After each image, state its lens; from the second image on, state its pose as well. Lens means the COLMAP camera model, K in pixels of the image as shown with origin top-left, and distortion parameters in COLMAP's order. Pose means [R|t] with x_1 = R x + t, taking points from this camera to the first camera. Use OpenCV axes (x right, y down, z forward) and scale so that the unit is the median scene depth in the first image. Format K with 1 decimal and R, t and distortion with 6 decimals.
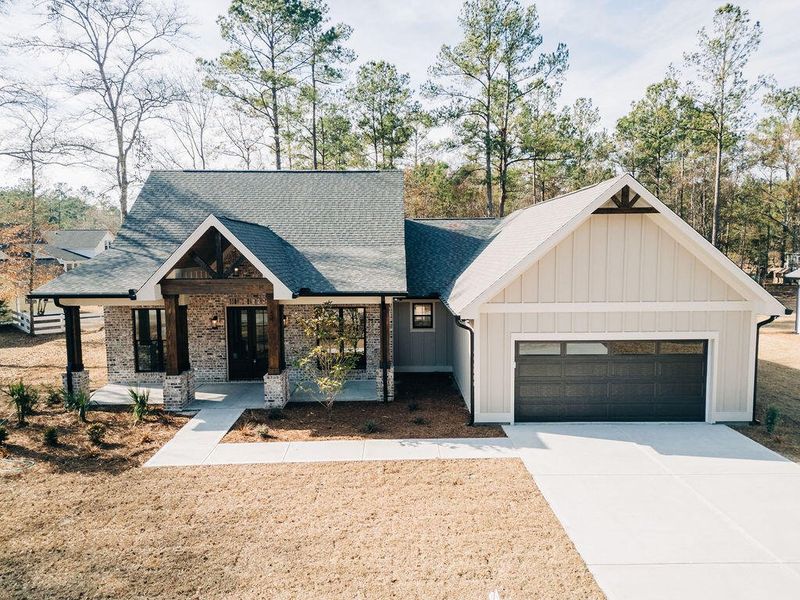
lens RADIAL K [[516.7, 0, 397.6], [0, 516.7, 303.9], [0, 0, 1]] dist [0.033640, -0.021439]
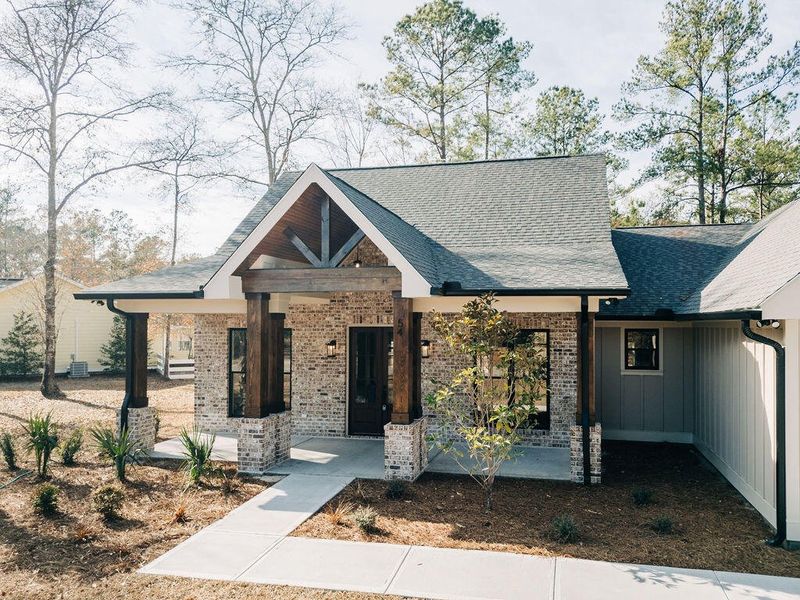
lens RADIAL K [[556.3, 0, 448.4], [0, 556.3, 312.5], [0, 0, 1]] dist [0.038950, -0.021653]
pose [[0.974192, 0.003458, -0.225696, -0.030501], [-0.028663, 0.993684, -0.108496, 0.065333], [0.223895, 0.112165, 0.968137, 0.310088]]
